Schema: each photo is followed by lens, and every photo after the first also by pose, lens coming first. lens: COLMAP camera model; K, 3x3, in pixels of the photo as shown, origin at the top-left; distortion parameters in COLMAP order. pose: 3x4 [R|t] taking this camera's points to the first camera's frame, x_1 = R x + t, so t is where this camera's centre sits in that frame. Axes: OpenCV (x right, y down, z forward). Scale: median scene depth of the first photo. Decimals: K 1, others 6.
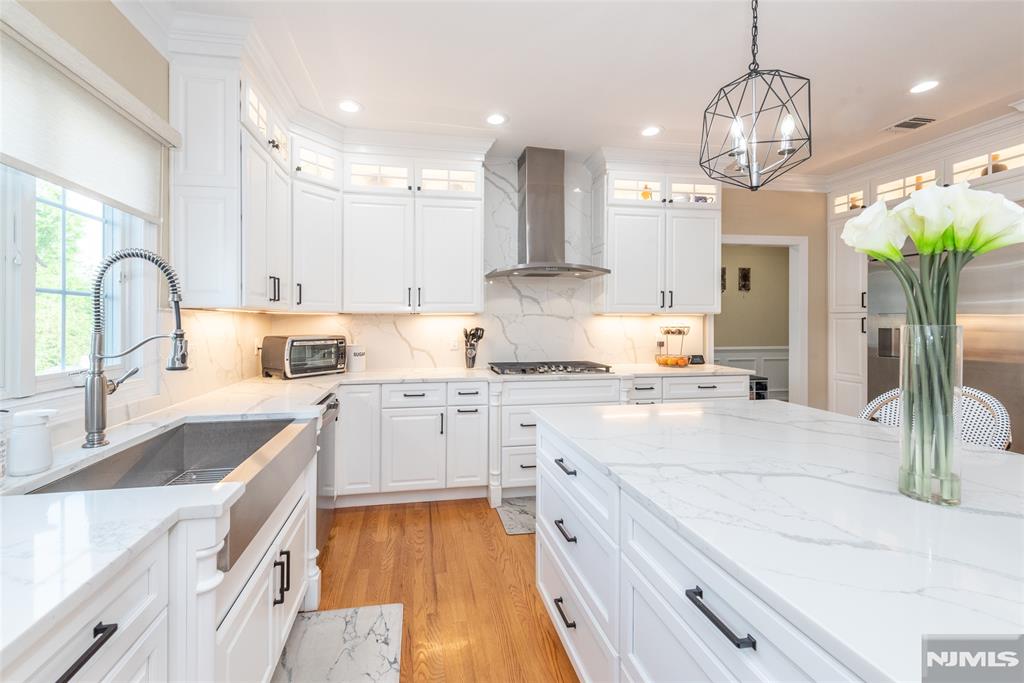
lens RADIAL K [[415.9, 0, 510.8], [0, 415.9, 321.9], [0, 0, 1]] dist [-0.000090, 0.000006]
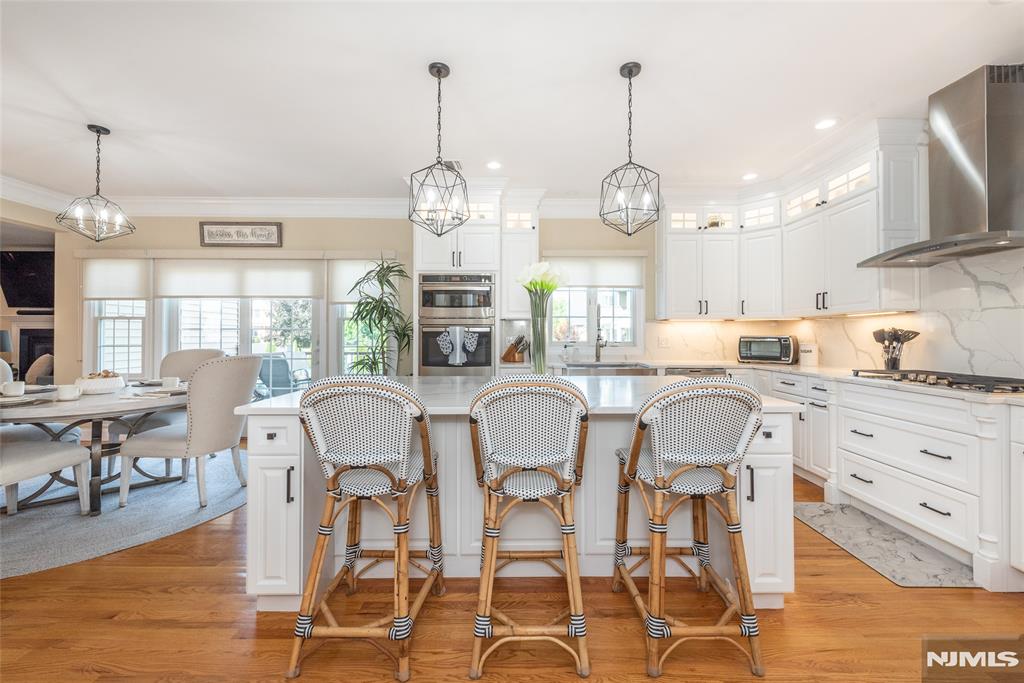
lens RADIAL K [[415.9, 0, 510.8], [0, 415.9, 321.9], [0, 0, 1]] dist [-0.000090, 0.000006]
pose [[-0.215188, -0.030956, -0.976082, 0.937938], [-0.003225, 0.999515, -0.030988, 0.030845], [0.976567, -0.003521, -0.215183, 0.388001]]
